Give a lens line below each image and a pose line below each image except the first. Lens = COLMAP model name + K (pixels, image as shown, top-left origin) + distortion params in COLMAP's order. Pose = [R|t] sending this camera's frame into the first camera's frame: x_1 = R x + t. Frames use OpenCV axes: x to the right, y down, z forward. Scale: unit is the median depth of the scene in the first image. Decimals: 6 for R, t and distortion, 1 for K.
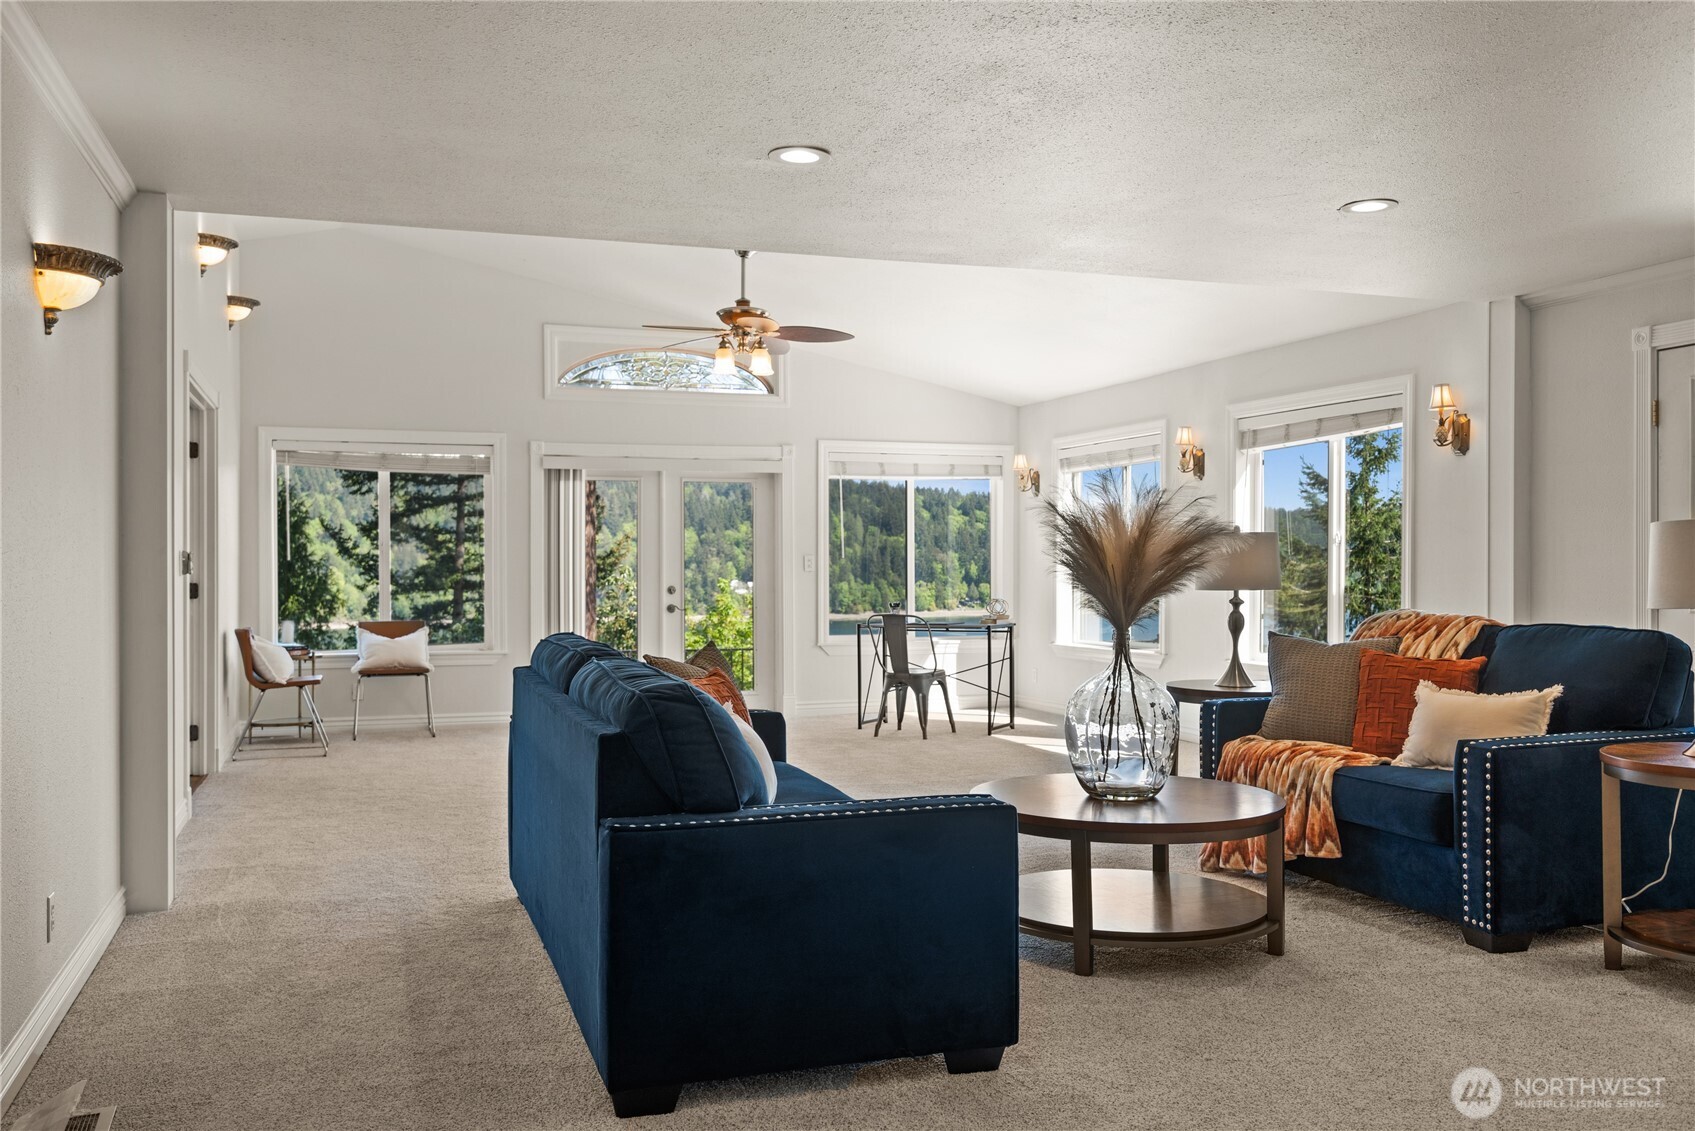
lens RADIAL K [[1448.6, 0, 847.5], [0, 1448.6, 565.5], [0, 0, 1]] dist [0.006797, 0.010395]
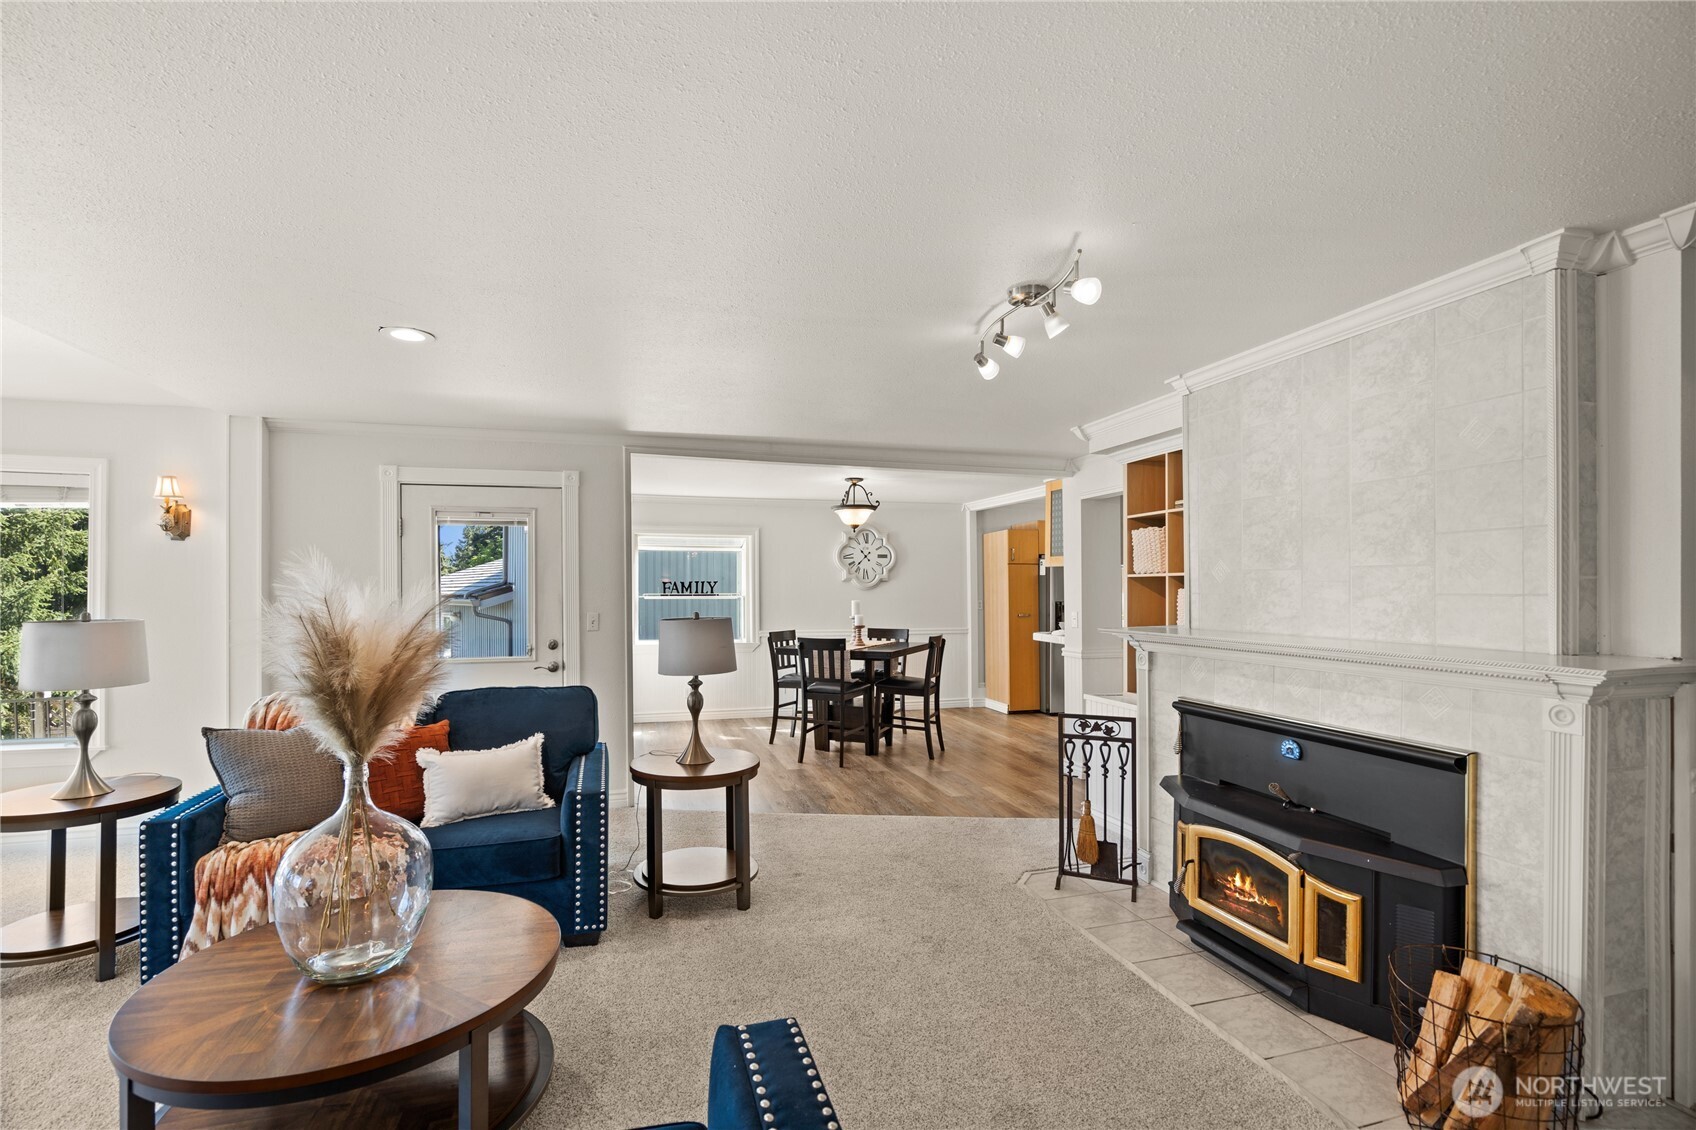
lens RADIAL K [[767.9, 0, 836.8], [0, 767.9, 591.2], [0, 0, 1]] dist [0.000336, 0.000058]
pose [[0.058401, 0.000593, 0.998293, -0.143759], [0.002692, 0.999996, -0.000752, -0.032941], [-0.998290, 0.002731, 0.058399, 0.431036]]
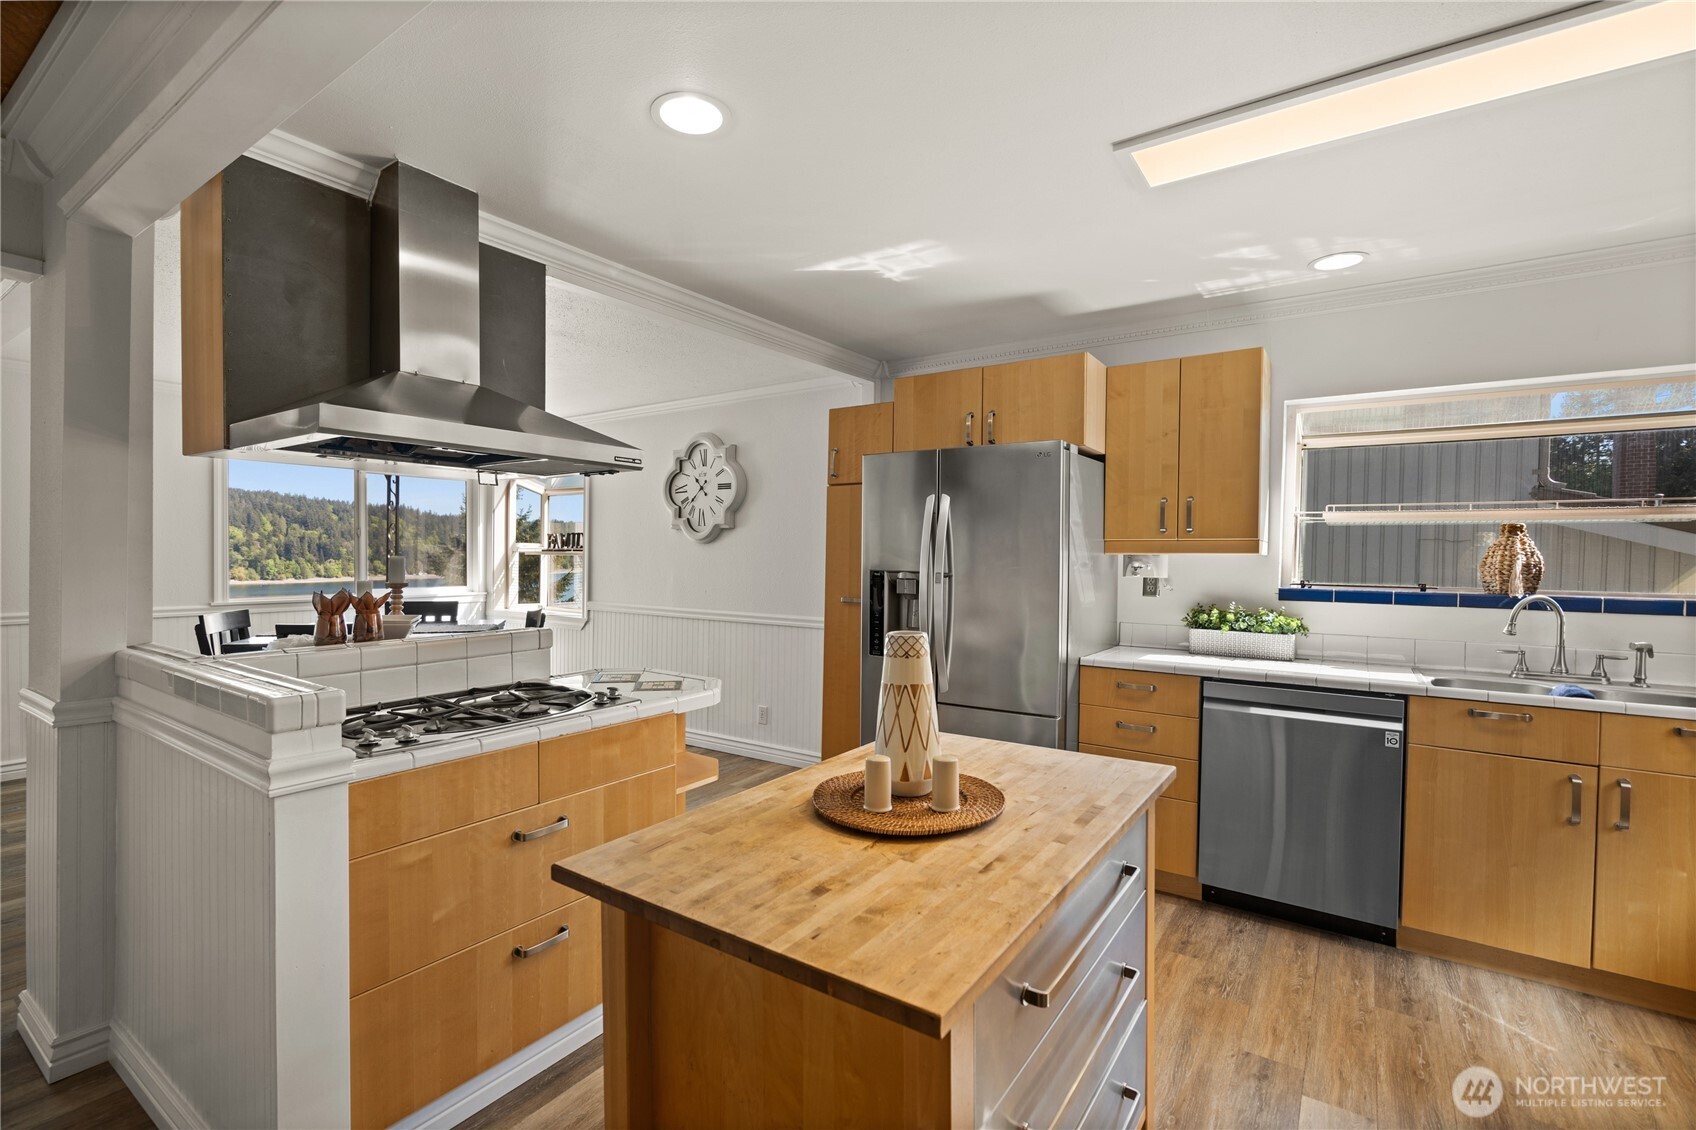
lens RADIAL K [[765.1, 0, 835.5], [0, 765.1, 554.7], [0, 0, 1]] dist [-0.001598, 0.000009]
pose [[0.808259, 0.008029, 0.588772, 0.725852], [-0.010273, 0.999947, 0.000467, -0.027318], [-0.588737, -0.006426, 0.808299, -0.190256]]
